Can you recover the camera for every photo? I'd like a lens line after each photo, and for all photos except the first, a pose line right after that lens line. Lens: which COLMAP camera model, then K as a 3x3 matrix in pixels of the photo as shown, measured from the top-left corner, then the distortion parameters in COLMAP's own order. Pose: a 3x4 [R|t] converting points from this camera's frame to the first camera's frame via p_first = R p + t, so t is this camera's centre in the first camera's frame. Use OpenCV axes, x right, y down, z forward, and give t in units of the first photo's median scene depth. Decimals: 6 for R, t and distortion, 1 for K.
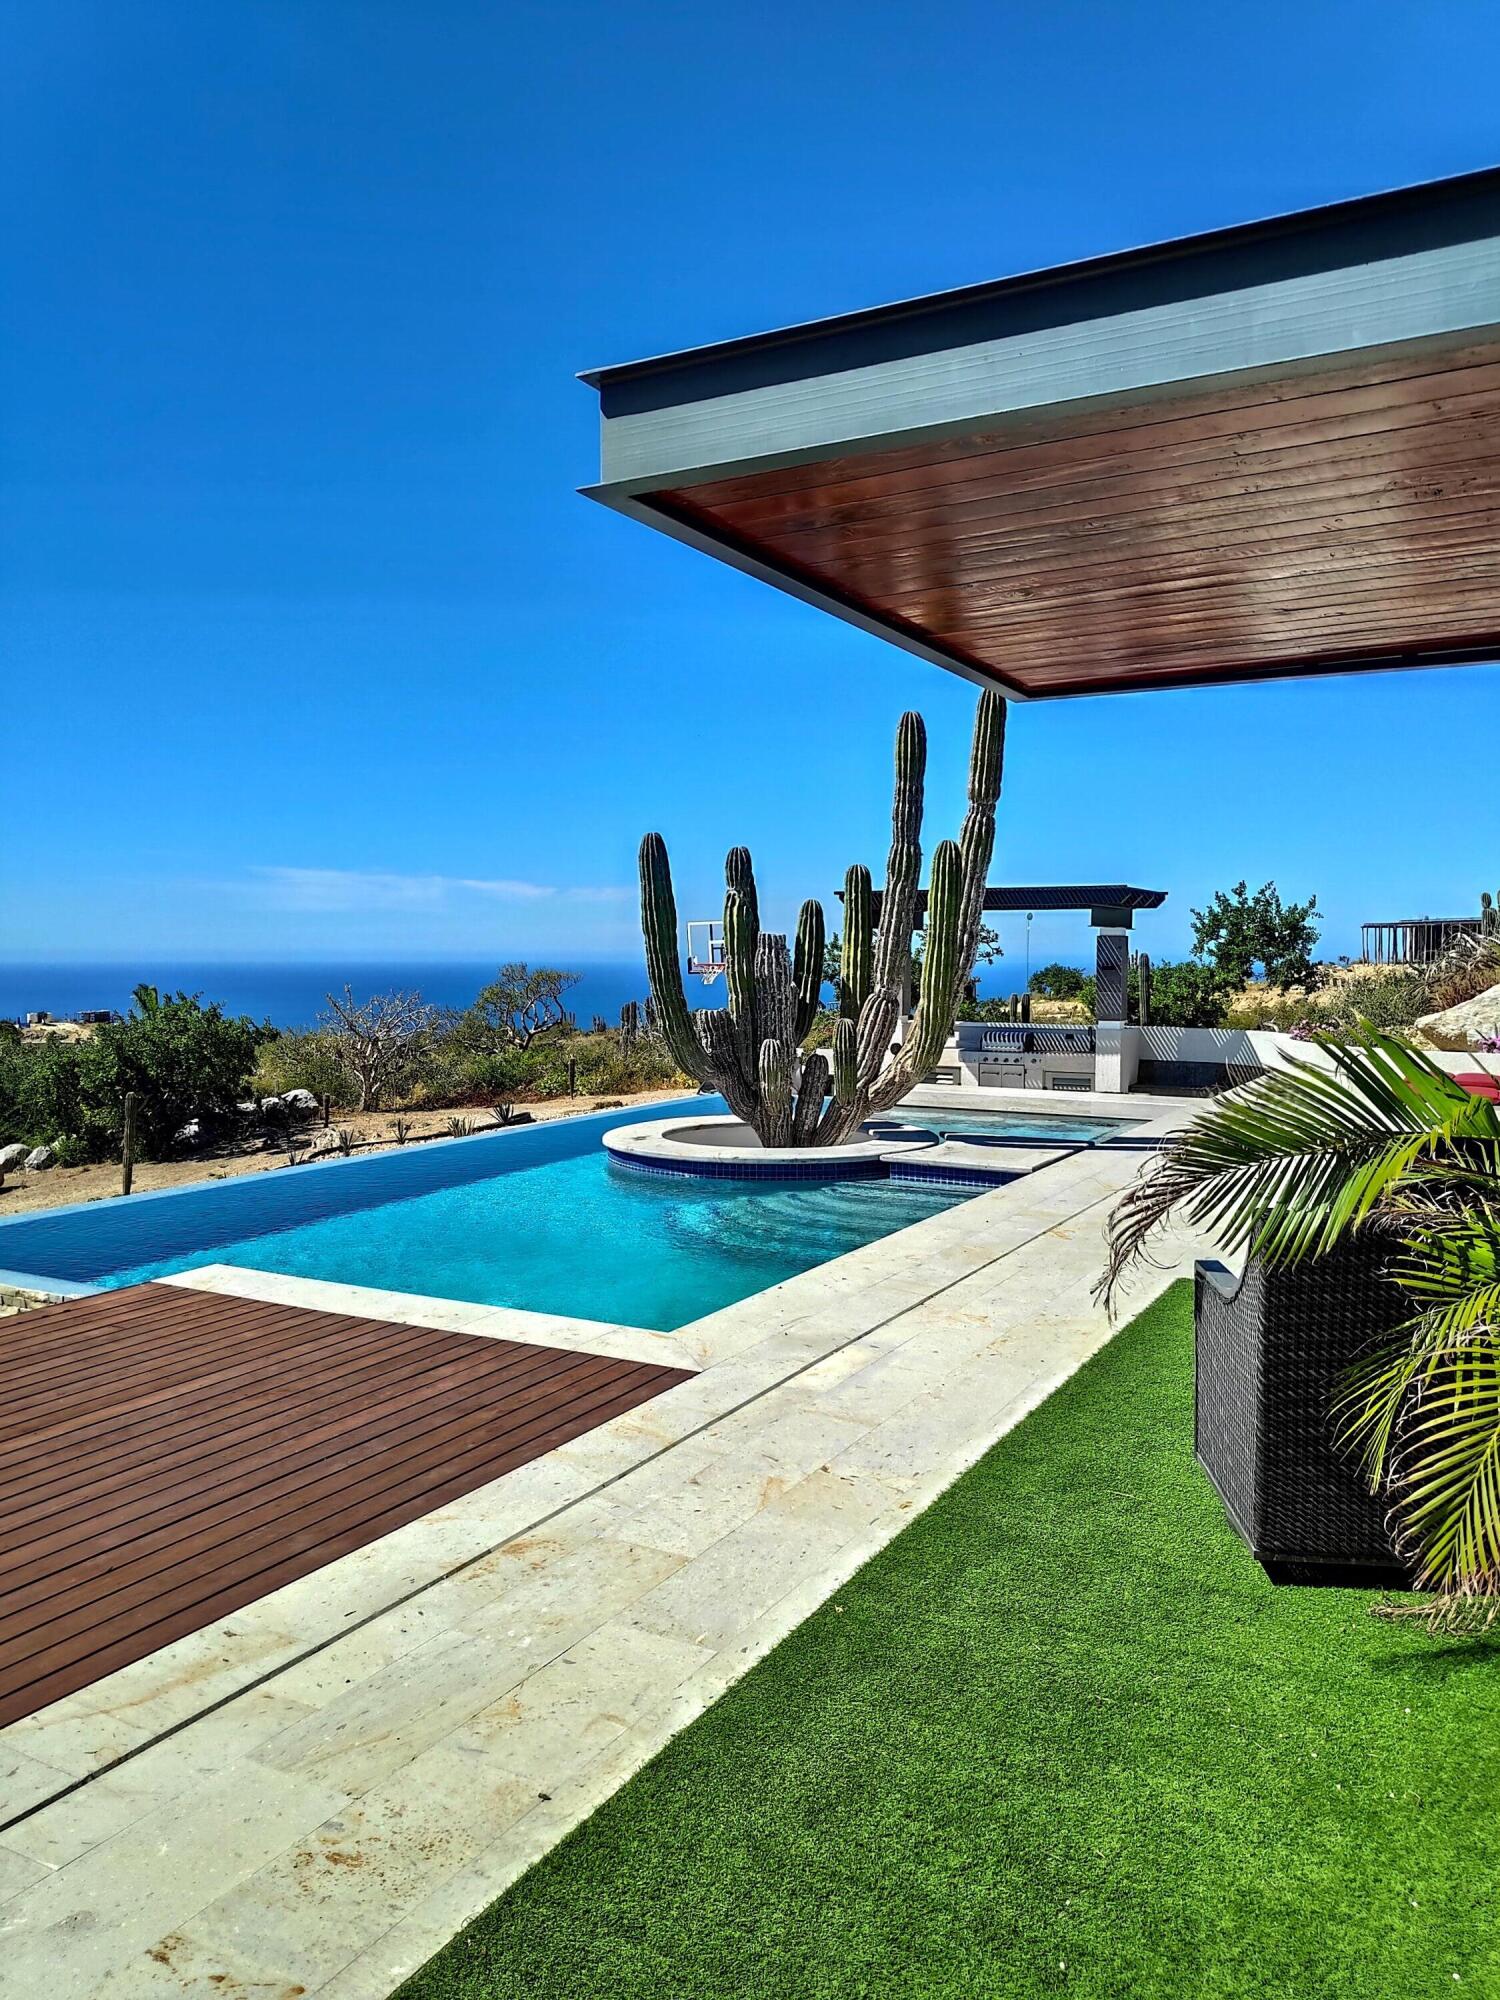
lens RADIAL K [[1466.6, 0, 750.0], [0, 1466.6, 1000.0], [0, 0, 1]] dist [0.062017, -0.097589]
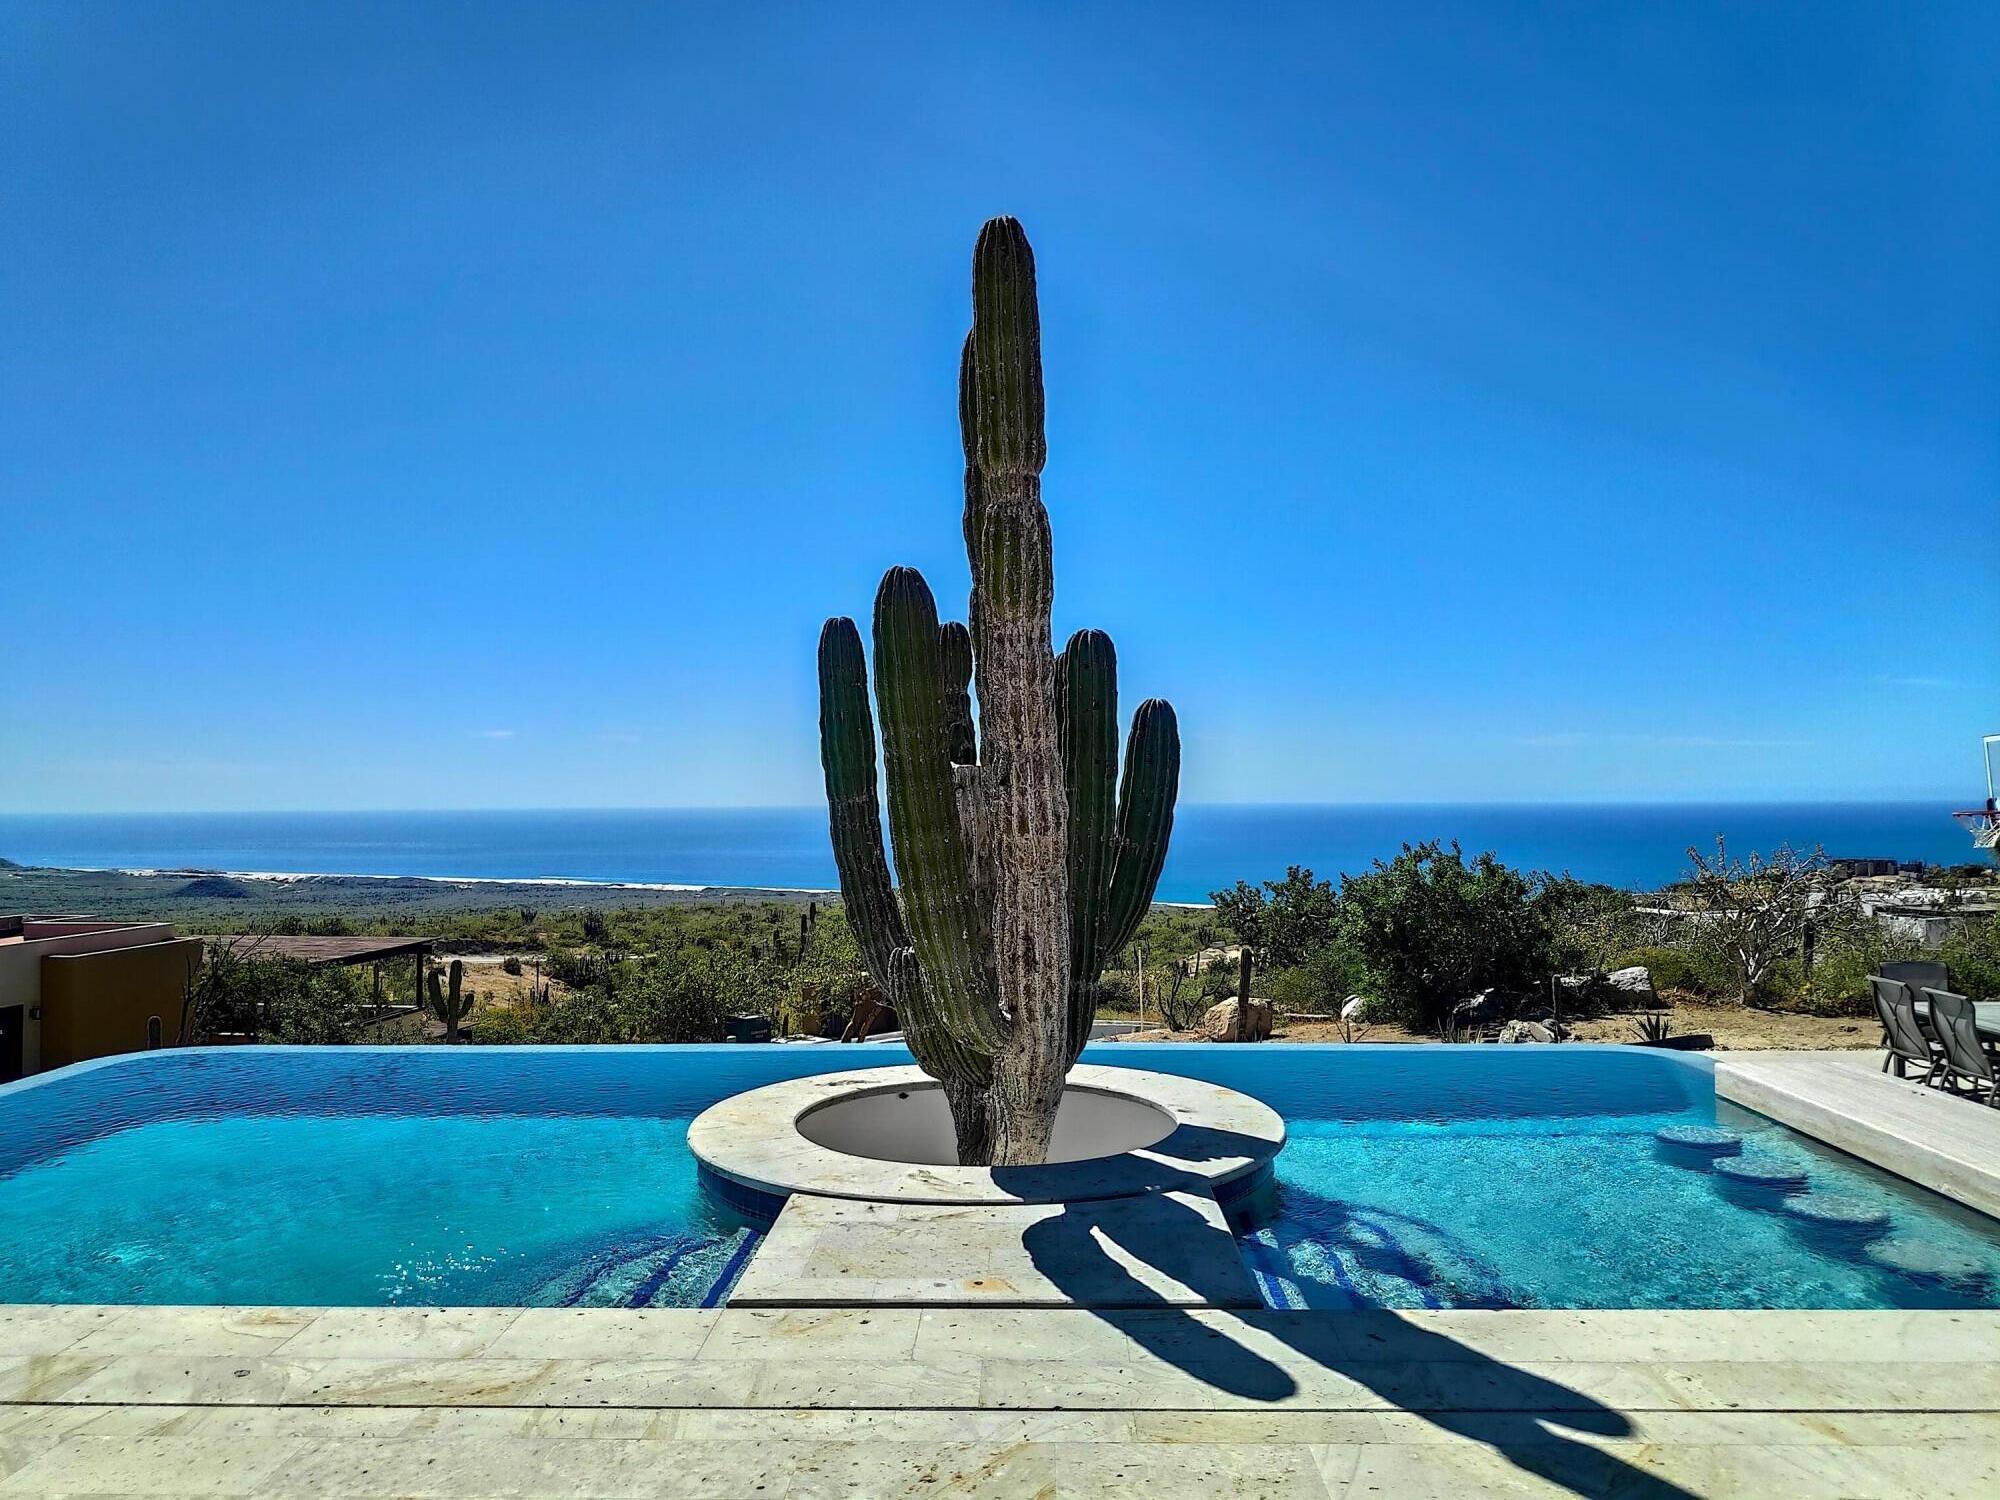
lens RADIAL K [[1414.9, 0, 996.8], [0, 1414.9, 707.5], [0, 0, 1]] dist [0.007369, -0.003901]
pose [[0.452996, -0.060736, -0.889441, 0.289018], [-0.023780, 0.996499, -0.080157, -0.011571], [0.891195, 0.057462, 0.449966, 0.426684]]
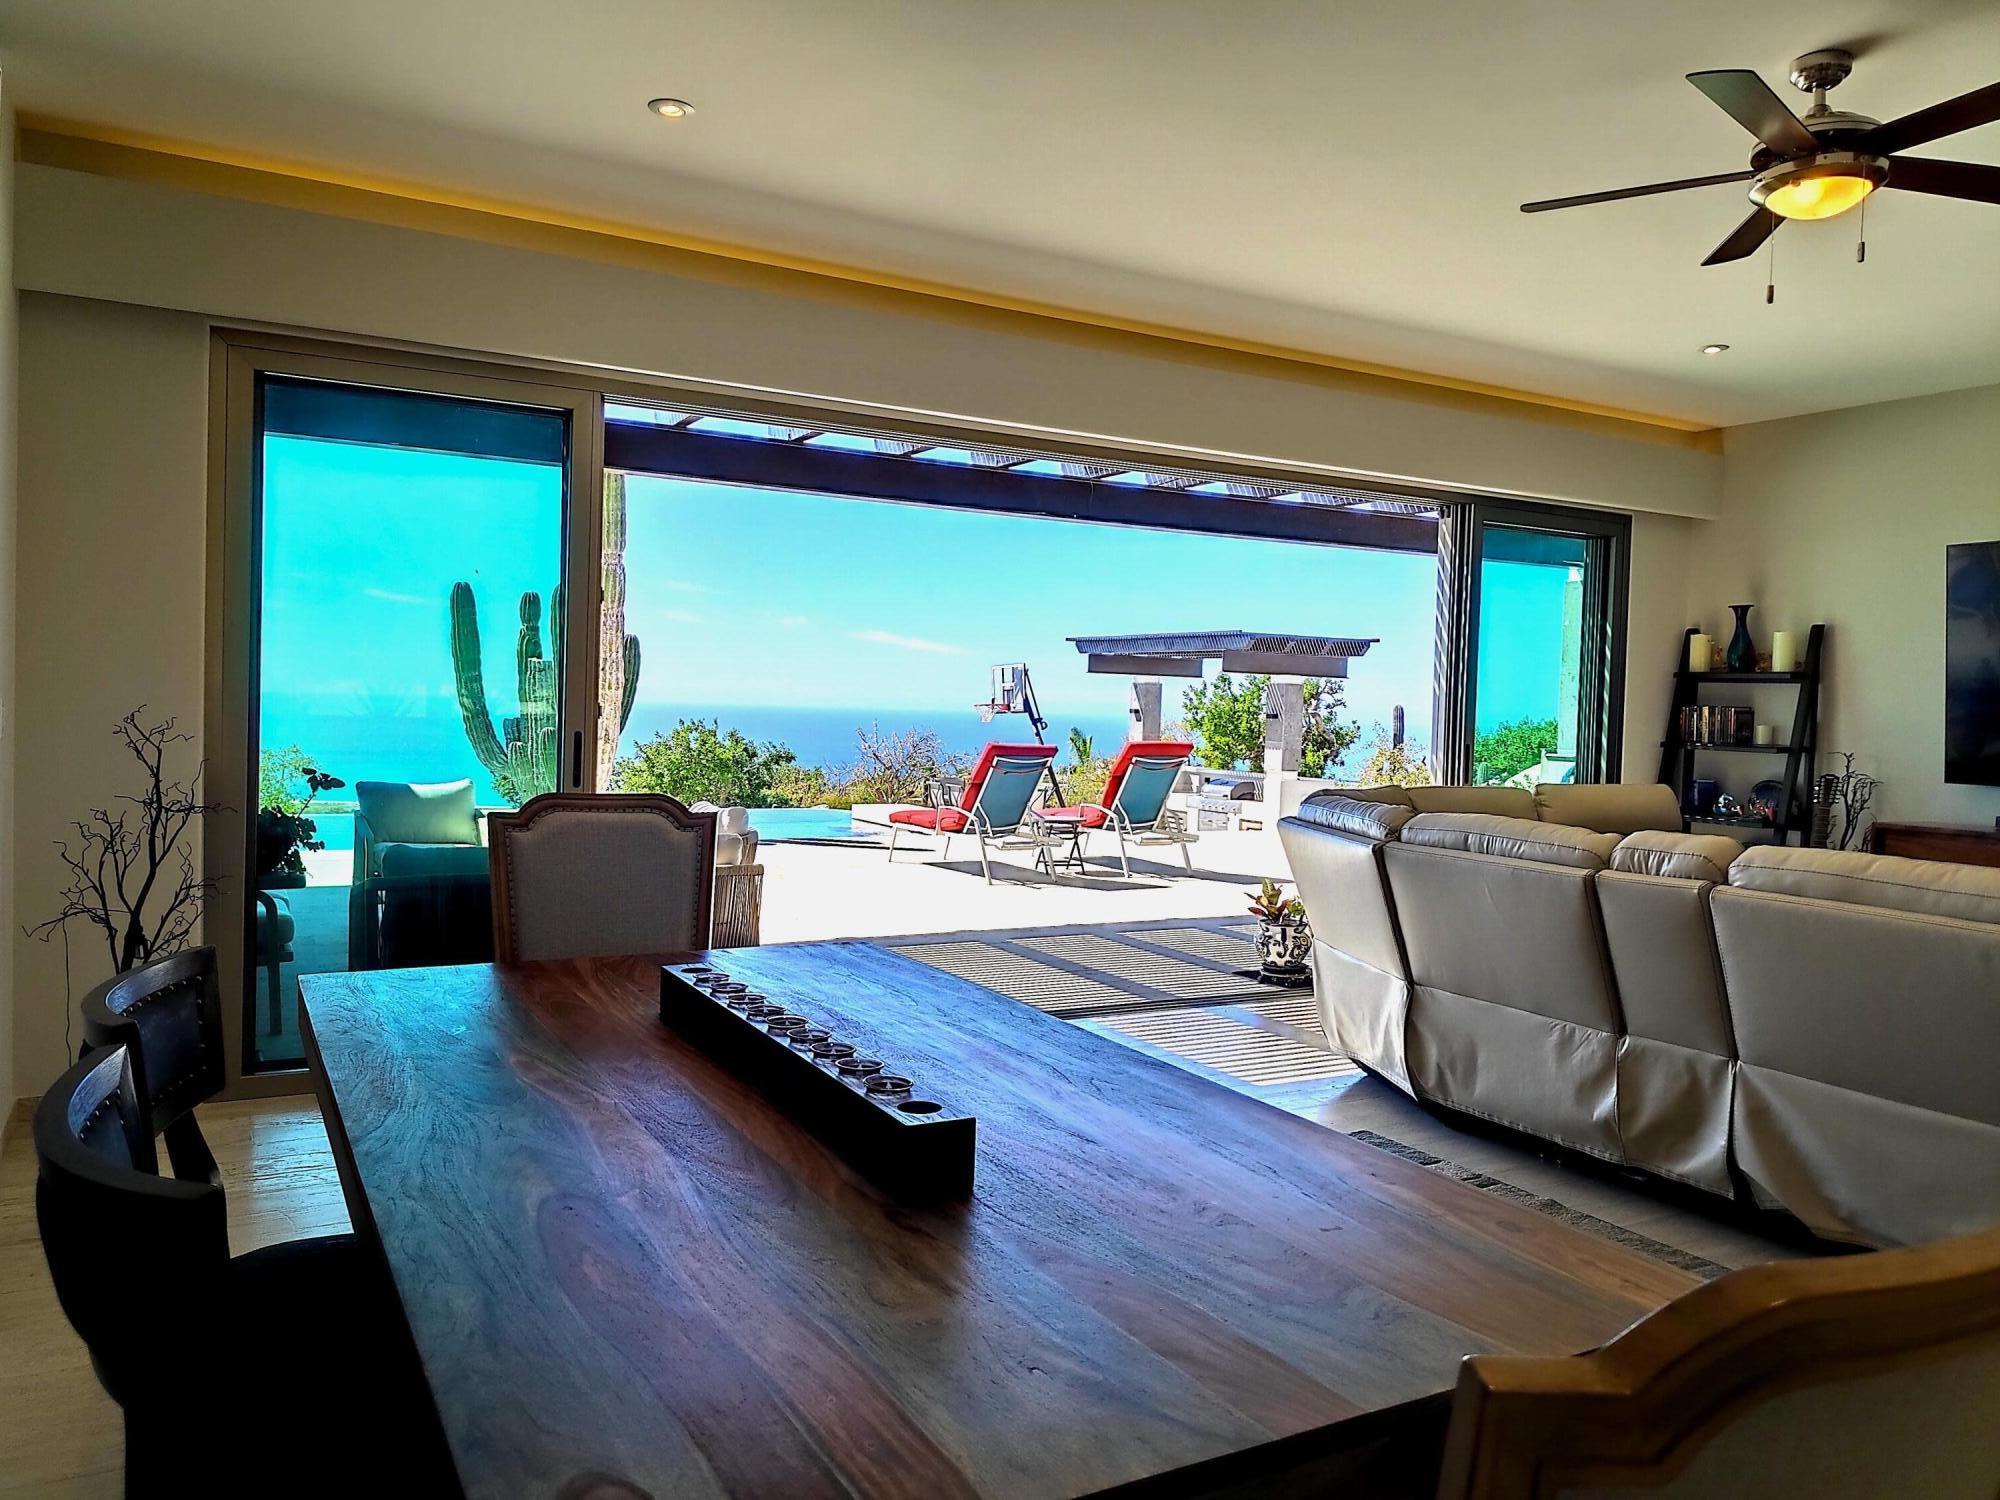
lens RADIAL K [[1466.6, 0, 1000.0], [0, 1466.6, 750.0], [0, 0, 1]] dist [0.062017, -0.097589]
pose [[0.842950, 0.040745, -0.536447, 0.586034], [-0.048043, 0.998845, 0.000373, 0.009797], [0.535843, 0.025458, 0.843934, 0.071709]]
